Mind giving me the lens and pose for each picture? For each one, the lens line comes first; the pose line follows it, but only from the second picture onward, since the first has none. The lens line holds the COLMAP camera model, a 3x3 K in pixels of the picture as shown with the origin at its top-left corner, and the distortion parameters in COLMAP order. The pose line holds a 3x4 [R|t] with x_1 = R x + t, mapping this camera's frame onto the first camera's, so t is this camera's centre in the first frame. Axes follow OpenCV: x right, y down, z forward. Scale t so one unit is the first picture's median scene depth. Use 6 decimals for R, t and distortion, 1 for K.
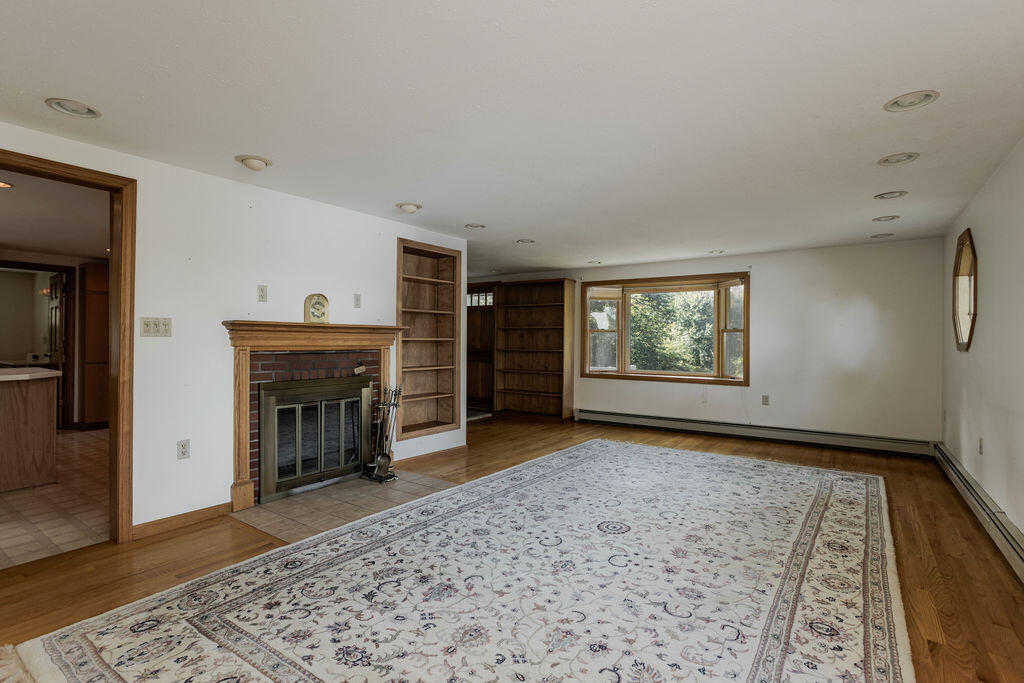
lens RADIAL K [[485.6, 0, 512.0], [0, 485.6, 341.5], [0, 0, 1]] dist [0.003978, 0.000446]
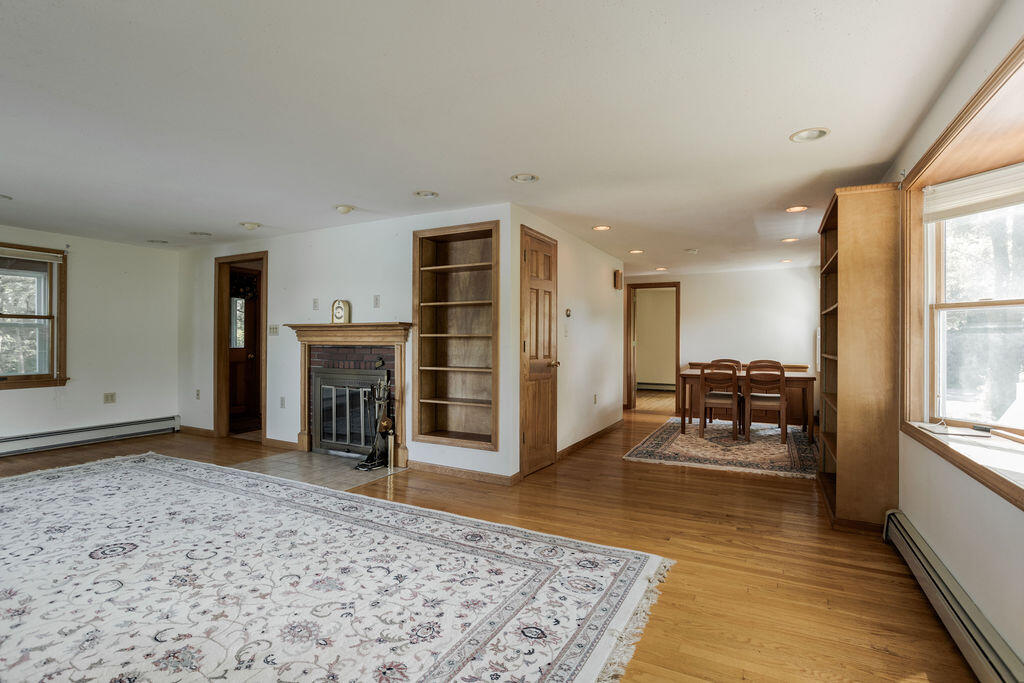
lens RADIAL K [[494.4, 0, 512.0], [0, 494.4, 341.5], [0, 0, 1]] dist [-0.049080, 0.025746]
pose [[0.145074, 0.001642, -0.989419, 0.858971], [-0.001269, 0.999998, 0.001474, 0.006416], [0.989420, 0.001042, 0.145076, 1.167019]]
